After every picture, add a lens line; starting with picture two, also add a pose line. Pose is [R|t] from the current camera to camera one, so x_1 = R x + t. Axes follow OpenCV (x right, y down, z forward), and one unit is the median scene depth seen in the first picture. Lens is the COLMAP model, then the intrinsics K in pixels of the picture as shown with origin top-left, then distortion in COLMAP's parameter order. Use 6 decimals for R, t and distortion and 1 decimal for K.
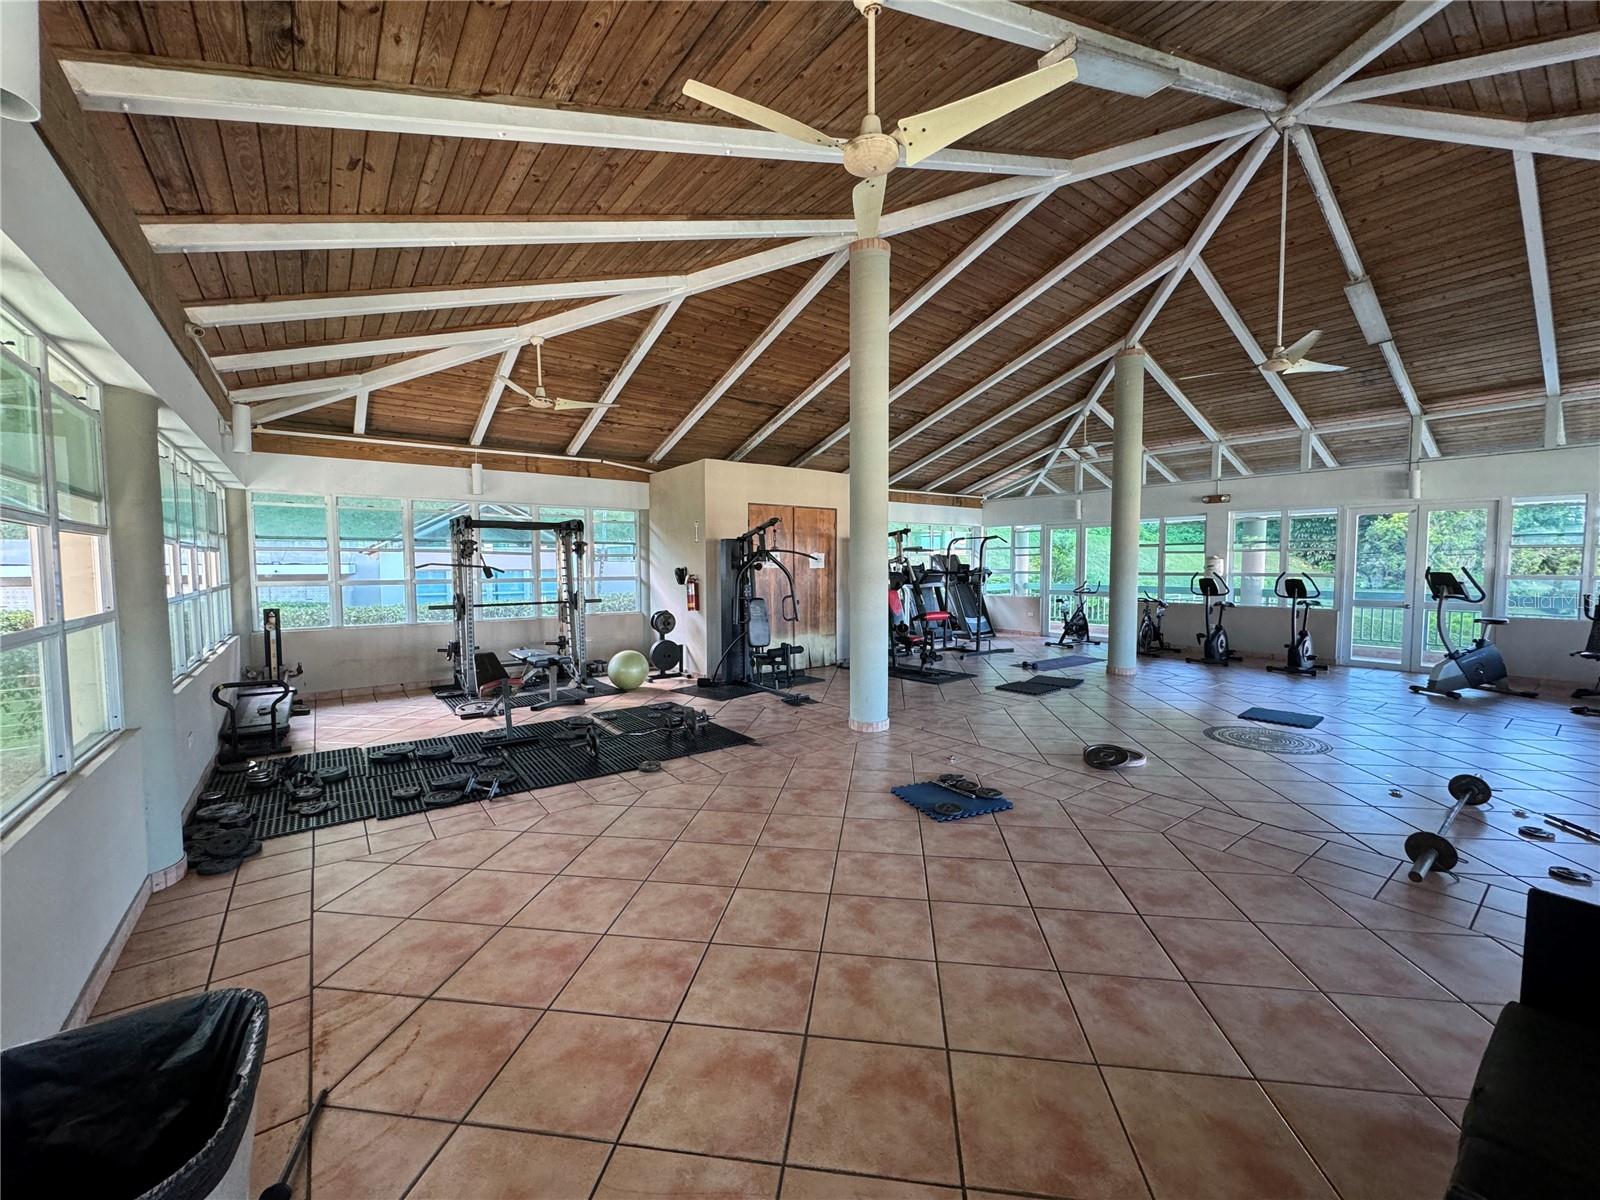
lens RADIAL K [[640.2, 0, 796.2], [0, 640.2, 601.2], [0, 0, 1]] dist [0.000376, -0.000533]
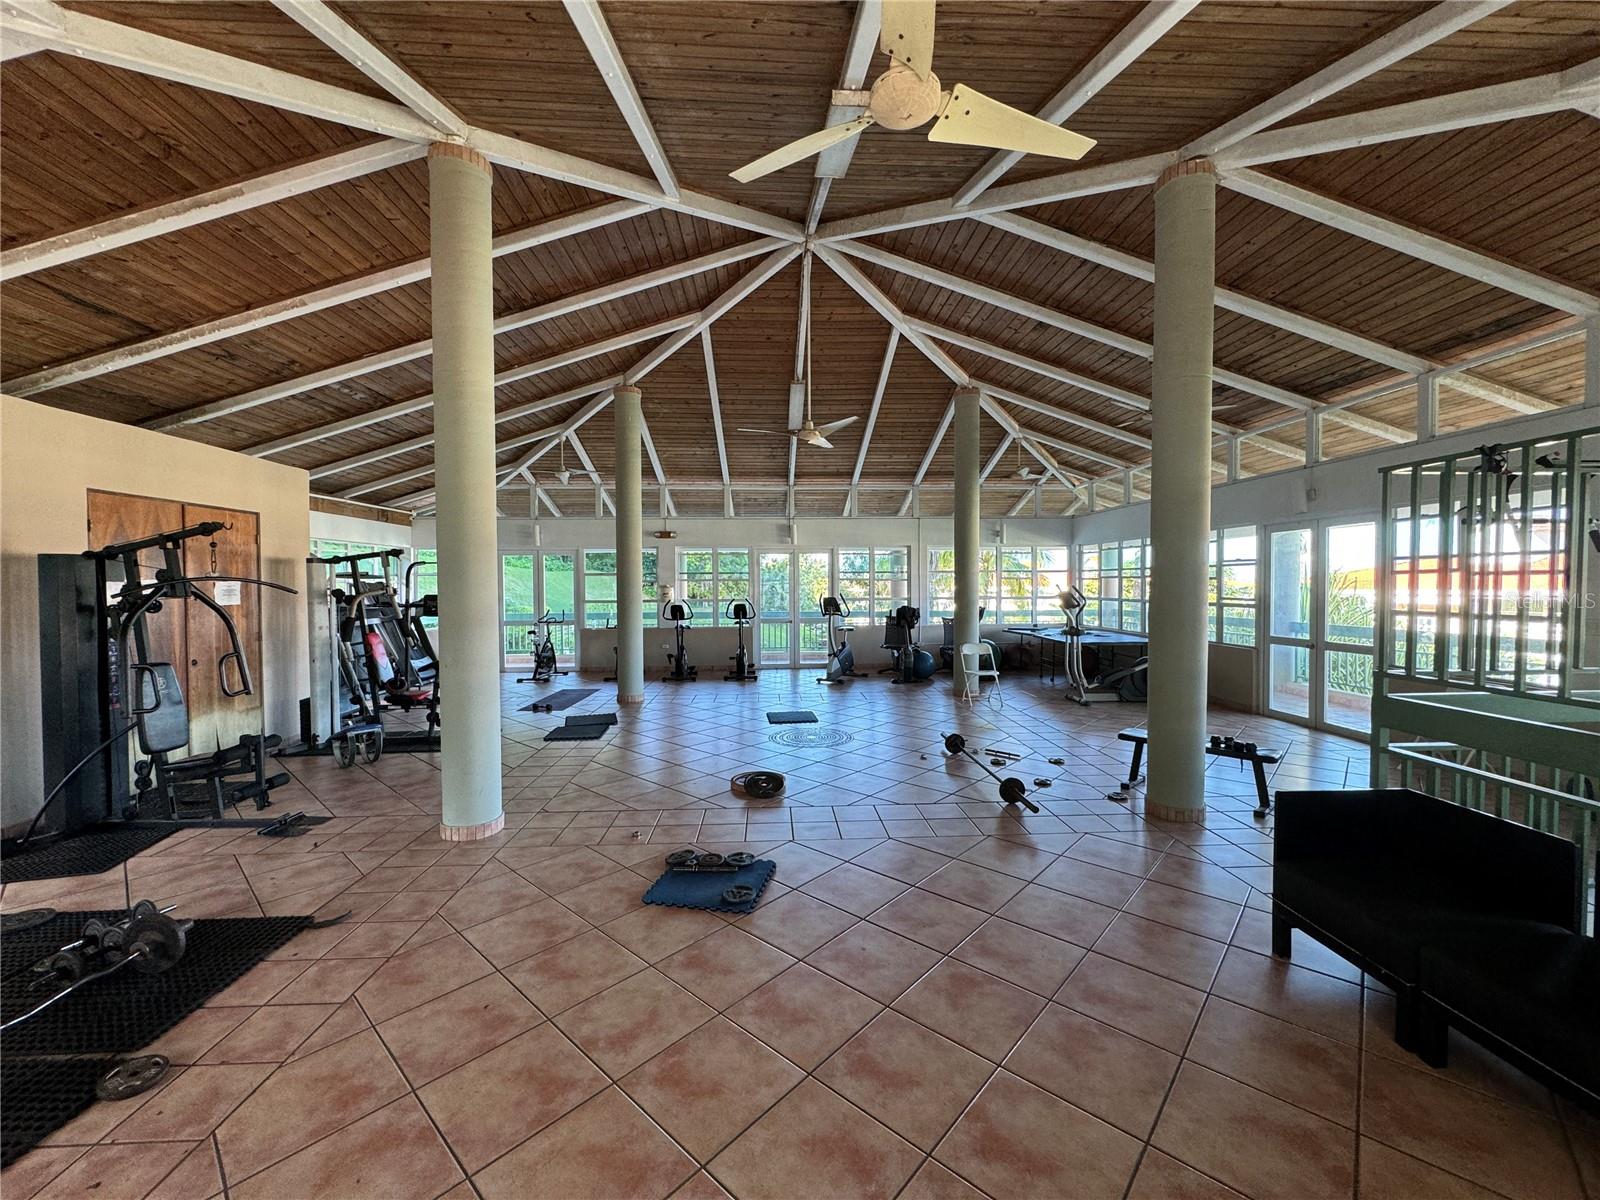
lens RADIAL K [[640.2, 0, 796.2], [0, 640.2, 601.2], [0, 0, 1]] dist [0.000376, -0.000533]
pose [[0.560922, -0.021599, 0.827587, -0.229595], [0.053505, 0.998515, -0.010205, -0.025926], [-0.826138, 0.050005, 0.561245, 0.254335]]
